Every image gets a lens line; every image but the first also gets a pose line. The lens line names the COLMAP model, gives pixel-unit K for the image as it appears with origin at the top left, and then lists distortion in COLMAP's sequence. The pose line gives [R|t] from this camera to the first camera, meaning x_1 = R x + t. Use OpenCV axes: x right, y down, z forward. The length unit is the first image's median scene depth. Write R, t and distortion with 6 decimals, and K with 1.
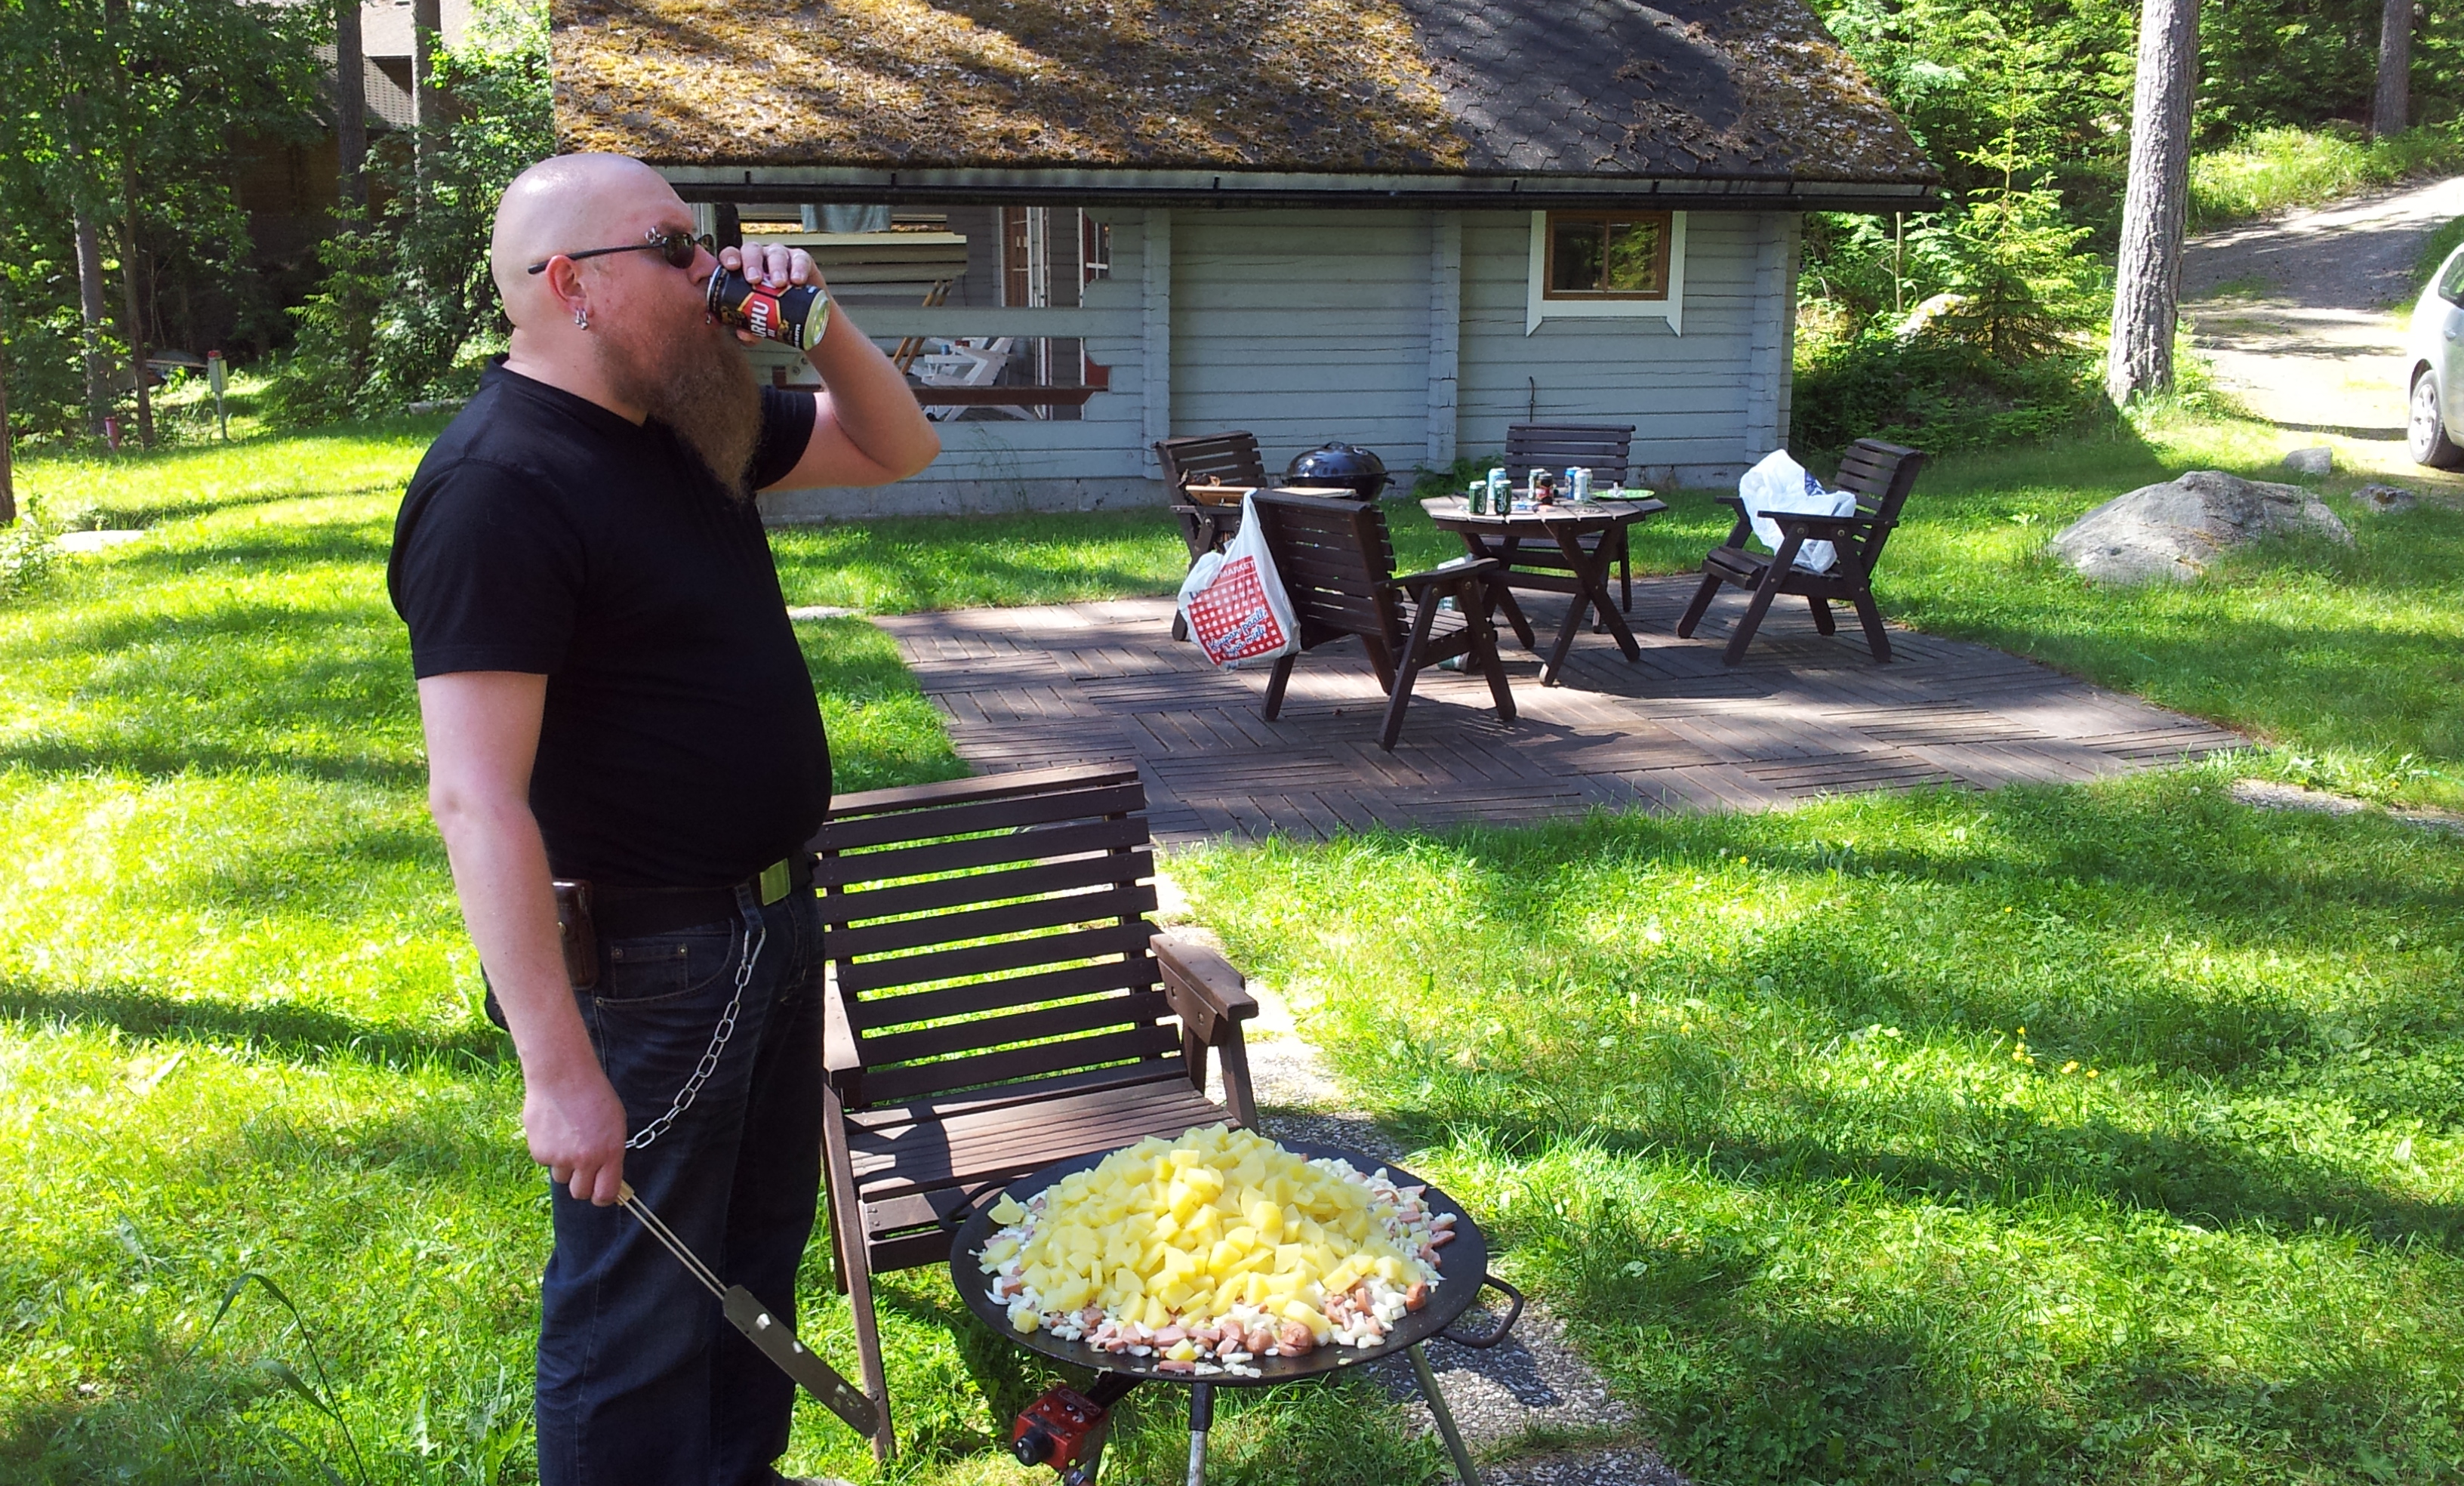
lens RADIAL K [[2313.4, 0, 1228.0], [0, 2313.4, 775.4], [0, 0, 1]] dist [0.162415, -0.464875]
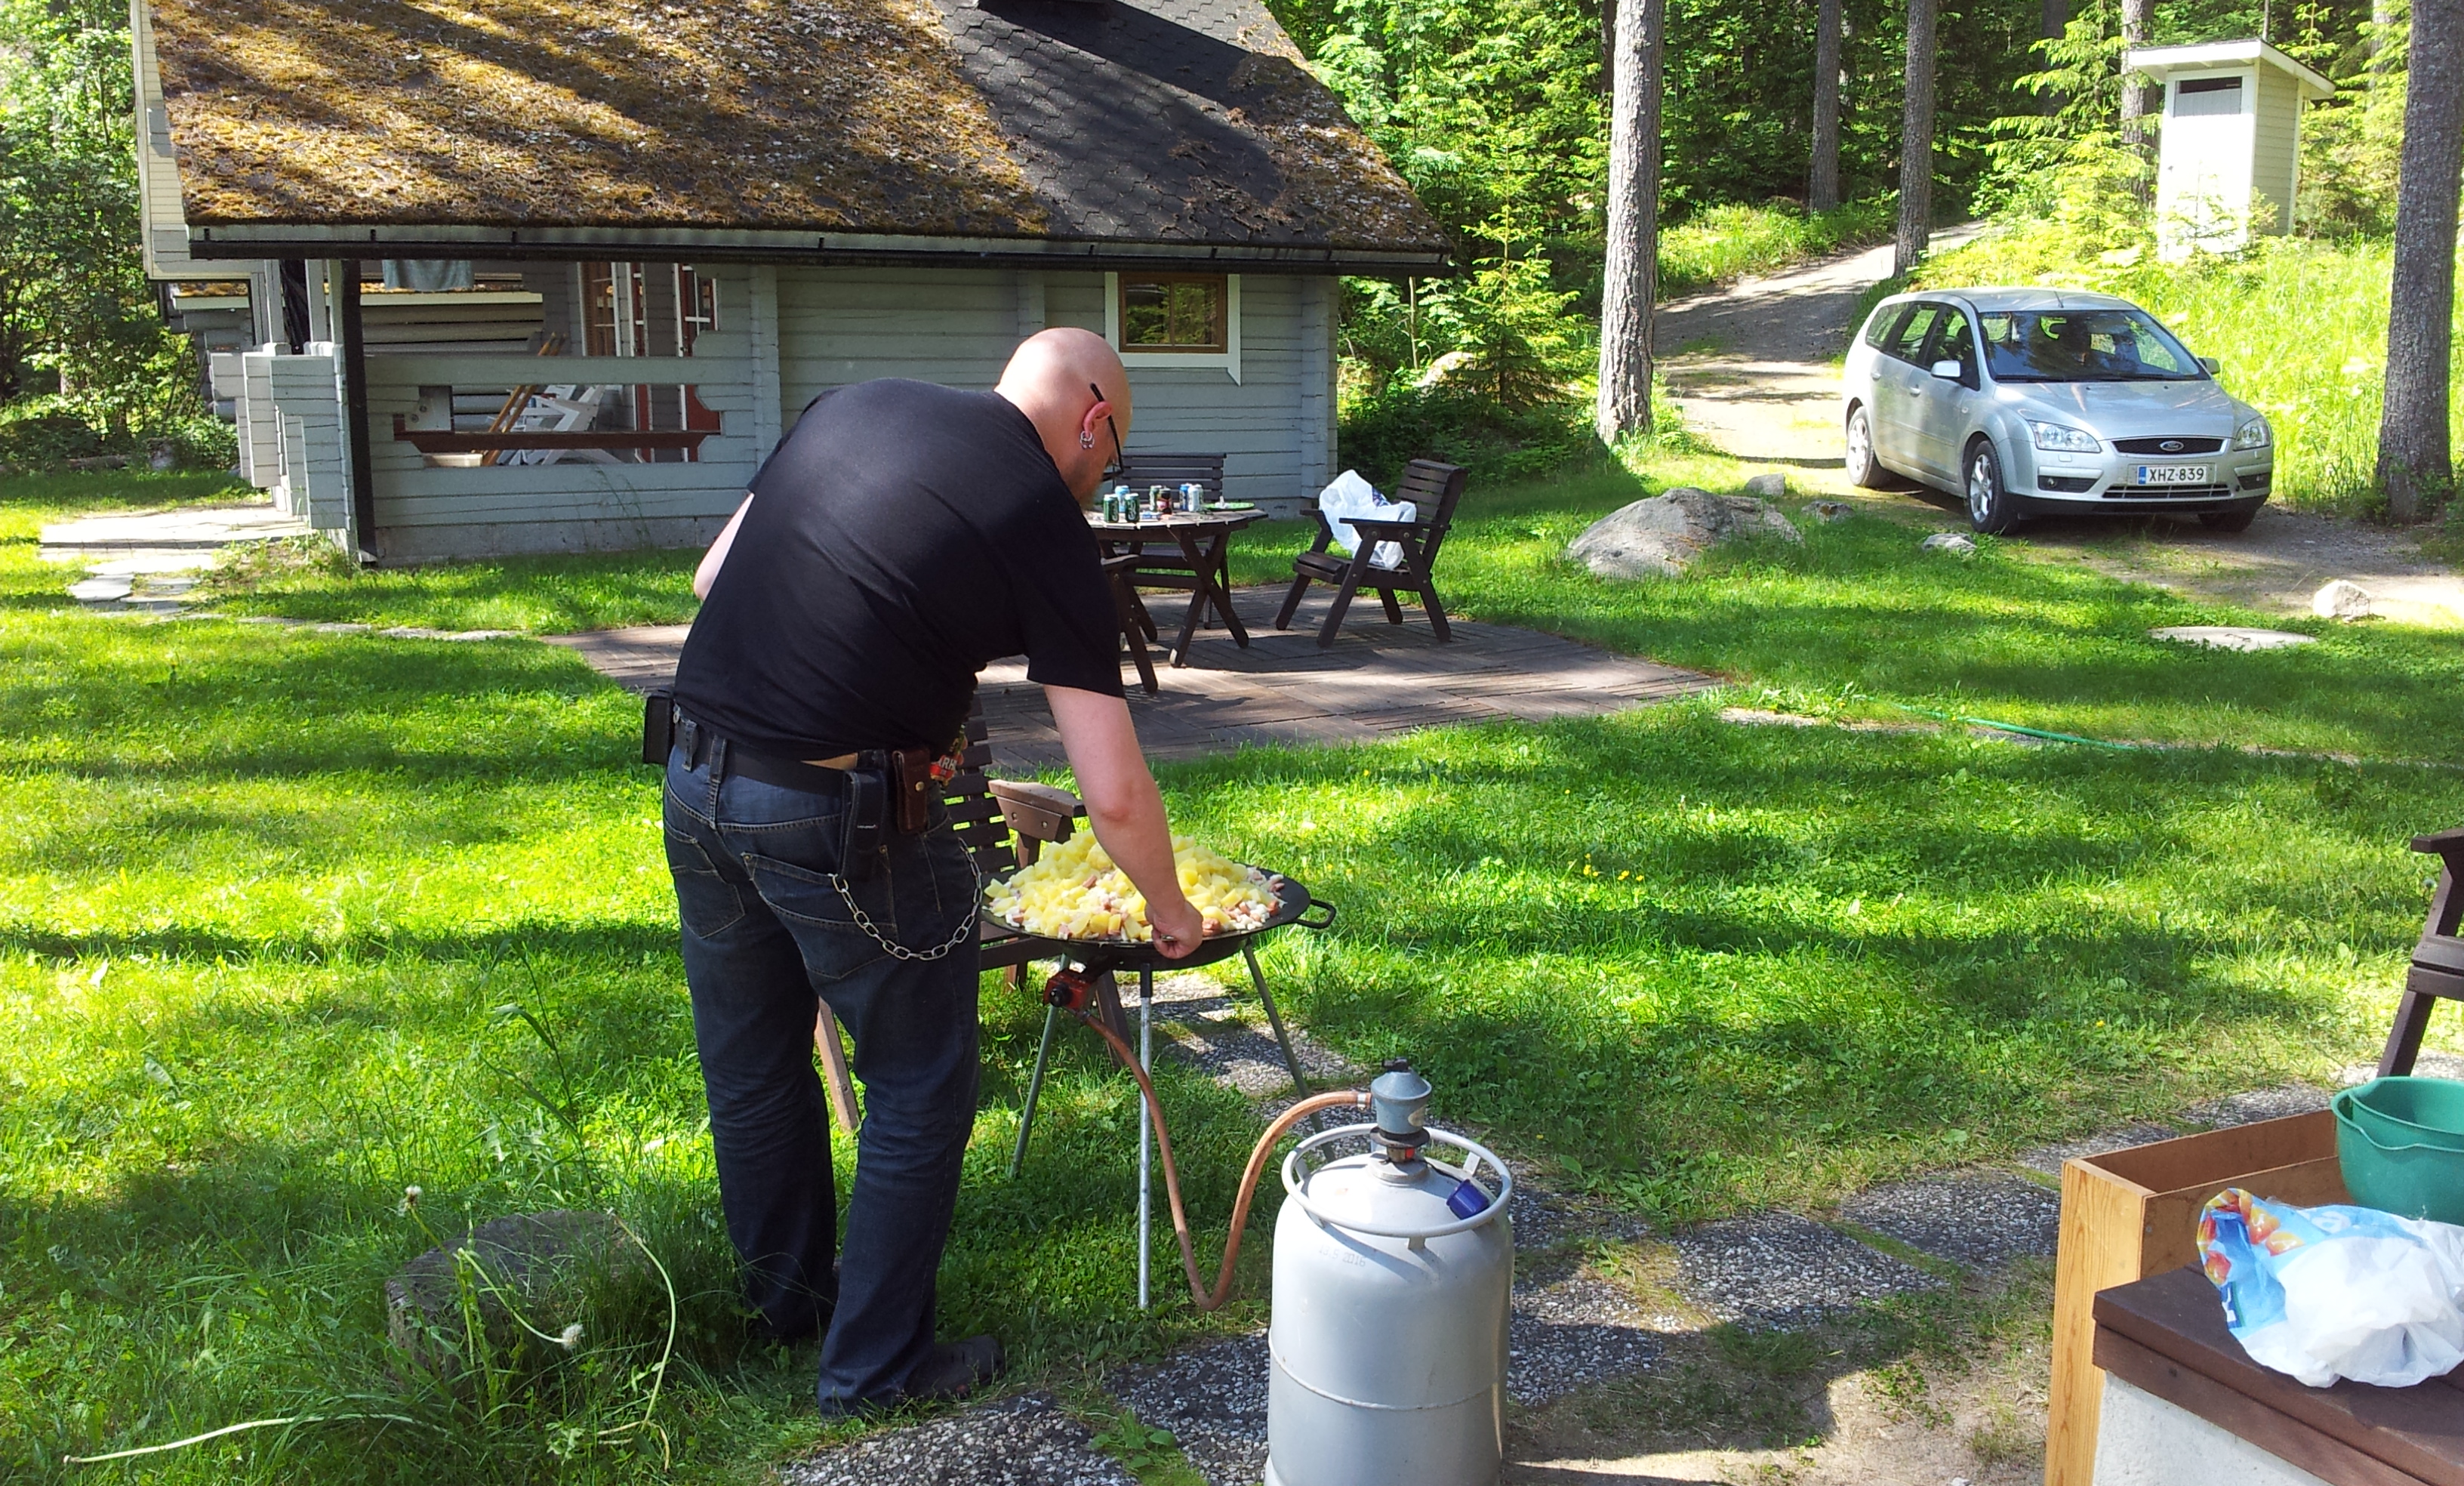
lens RADIAL K [[2314.5, 0, 1232.0], [0, 2314.5, 743.0], [0, 0, 1]] dist [0.133138, -0.401733]
pose [[0.979072, -0.035707, 0.200360, -0.042637], [0.043876, 0.998371, -0.036480, 0.026413], [-0.198731, 0.044507, 0.979043, -0.091499]]
